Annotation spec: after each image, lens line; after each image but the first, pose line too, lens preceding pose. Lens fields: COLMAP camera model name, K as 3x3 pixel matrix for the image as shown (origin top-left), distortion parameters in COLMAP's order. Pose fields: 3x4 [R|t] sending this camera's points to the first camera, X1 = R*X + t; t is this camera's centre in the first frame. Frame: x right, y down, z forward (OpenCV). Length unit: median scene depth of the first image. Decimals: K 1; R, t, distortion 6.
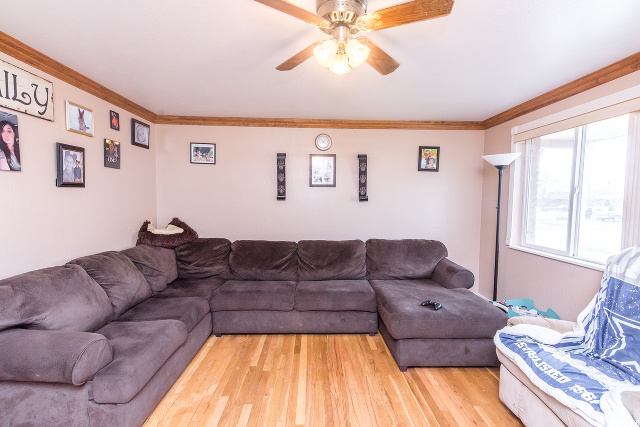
lens RADIAL K [[296.7, 0, 320.8], [0, 296.7, 214.4], [0, 0, 1]] dist [0.017776, -0.000148]
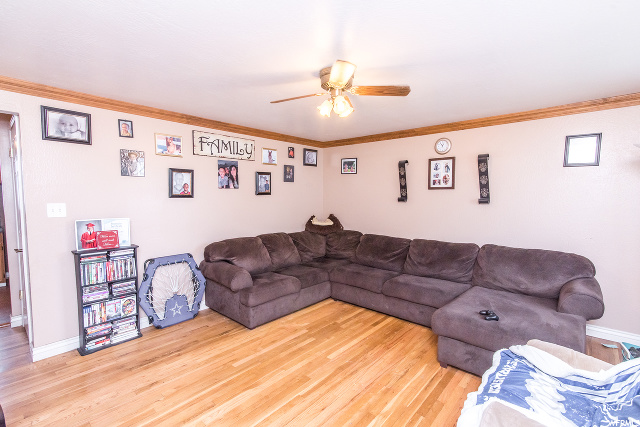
lens RADIAL K [[296.7, 0, 320.8], [0, 296.7, 214.4], [0, 0, 1]] dist [0.017776, -0.000148]
pose [[0.727508, 0.035872, -0.685160, 0.532403], [-0.031422, 0.999326, 0.018957, -0.015085], [0.685379, 0.007738, 0.728146, -0.053927]]
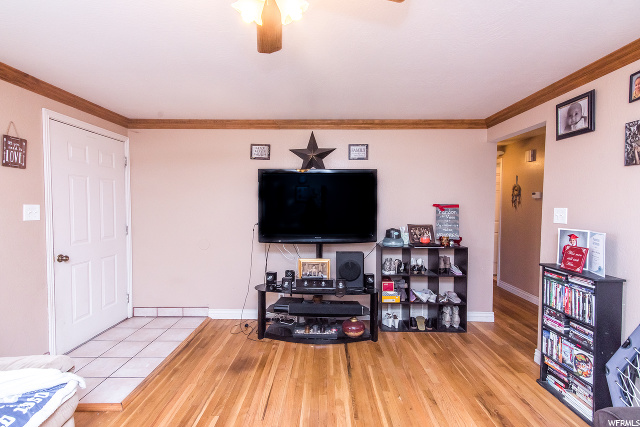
lens RADIAL K [[296.7, 0, 320.8], [0, 296.7, 214.4], [0, 0, 1]] dist [0.017776, -0.000148]
pose [[-0.999144, -0.014085, 0.038902, -0.045320], [-0.010612, 0.996056, 0.088087, -0.053592], [-0.039990, 0.087599, -0.995353, 0.889885]]
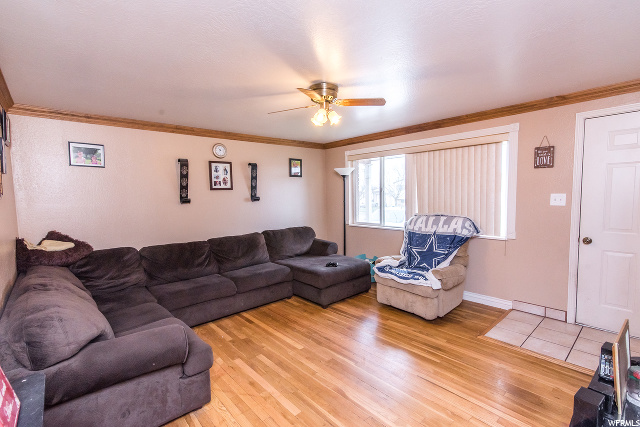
lens RADIAL K [[296.7, 0, 320.8], [0, 296.7, 214.4], [0, 0, 1]] dist [0.017776, -0.000148]
pose [[0.764183, -0.074122, 0.640726, -0.565290], [0.065450, 0.997159, 0.037295, -0.021883], [-0.641670, 0.013435, 0.766863, -0.149407]]
